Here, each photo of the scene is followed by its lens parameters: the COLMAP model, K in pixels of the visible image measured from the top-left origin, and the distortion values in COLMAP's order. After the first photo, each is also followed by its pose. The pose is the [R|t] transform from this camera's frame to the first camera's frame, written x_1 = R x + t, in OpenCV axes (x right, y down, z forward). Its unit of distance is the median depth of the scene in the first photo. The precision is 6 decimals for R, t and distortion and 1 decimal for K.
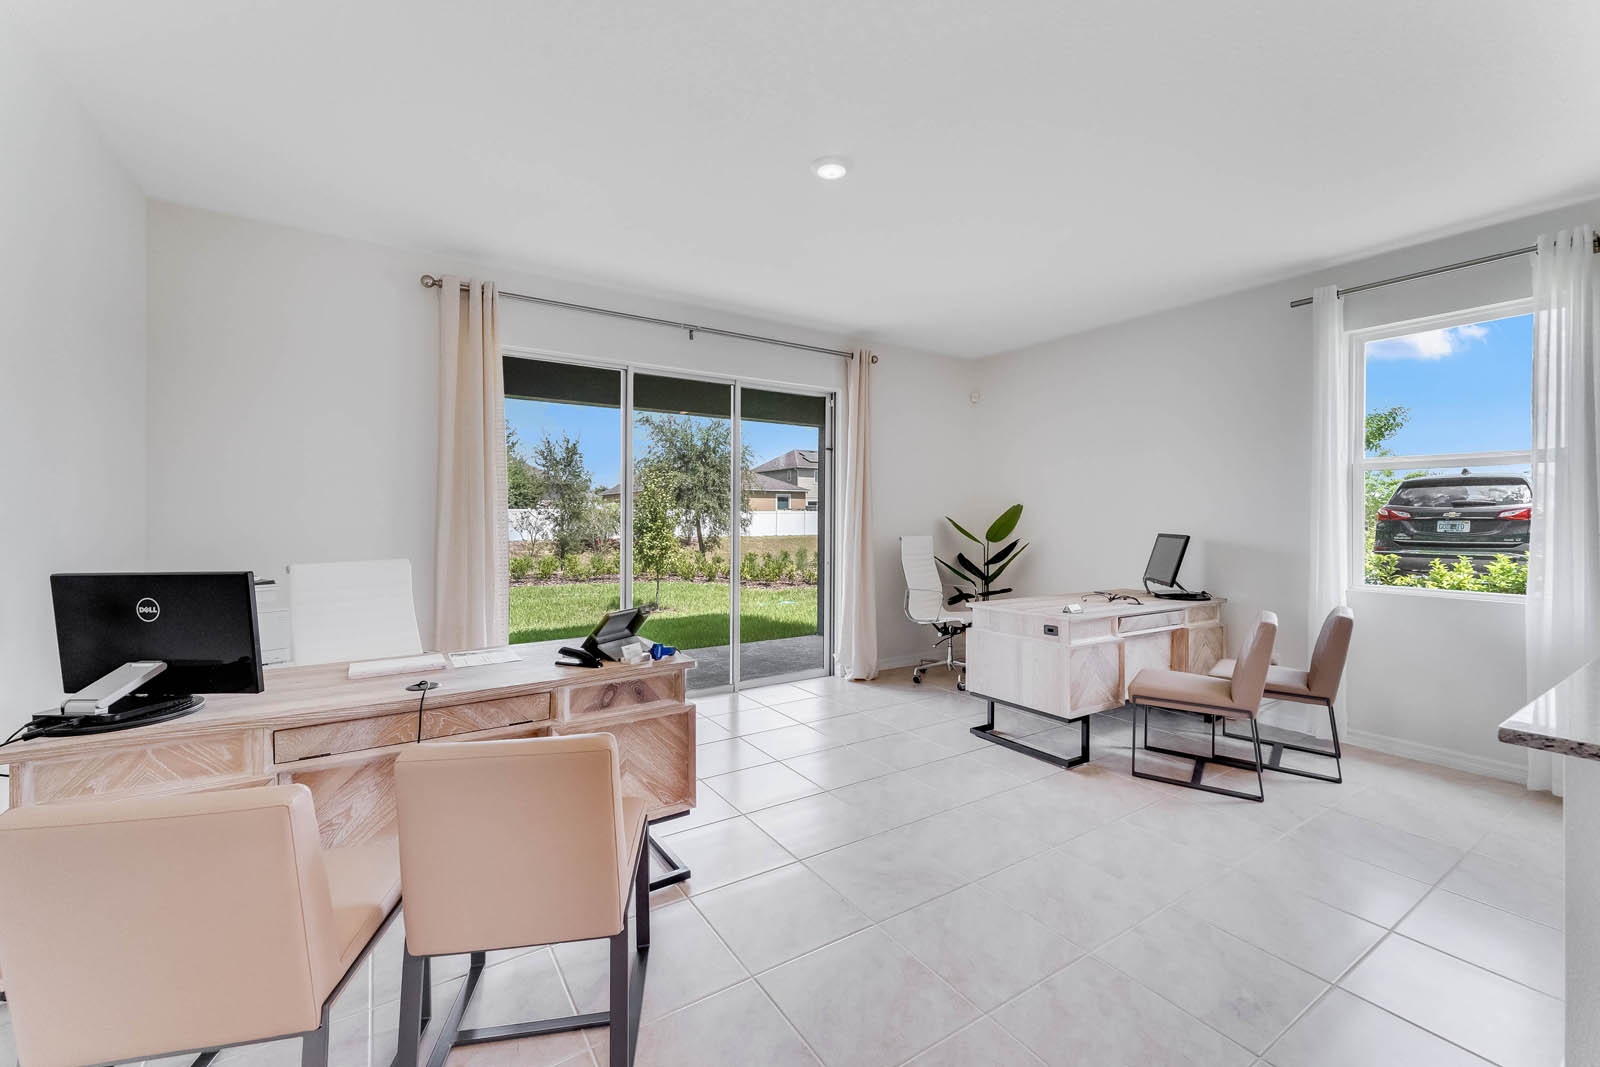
lens RADIAL K [[649.1, 0, 804.3], [0, 649.1, 527.2], [0, 0, 1]] dist [-0.003601, -0.000022]
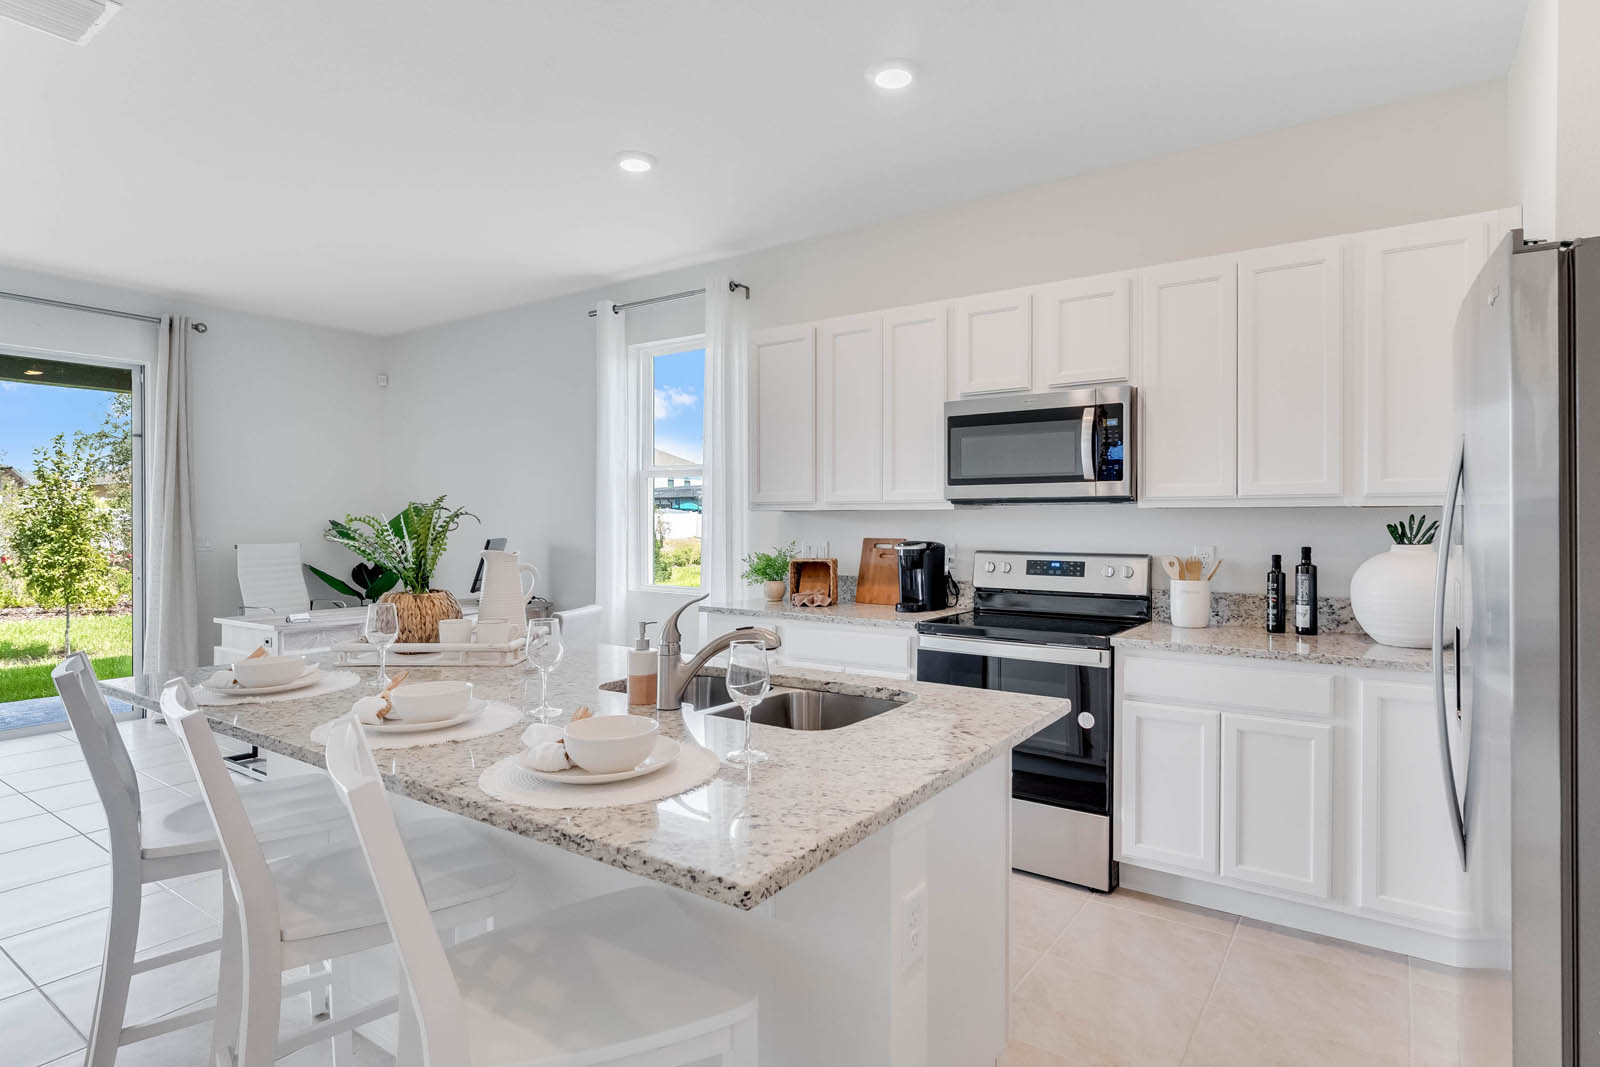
lens RADIAL K [[871.4, 0, 795.9], [0, 871.4, 533.0], [0, 0, 1]] dist [-0.001310, 0.000166]
pose [[0.938316, 0.006162, 0.345724, 0.392460], [-0.003270, 0.999955, -0.008948, 0.006821], [-0.345764, 0.007266, 0.938293, -0.262123]]
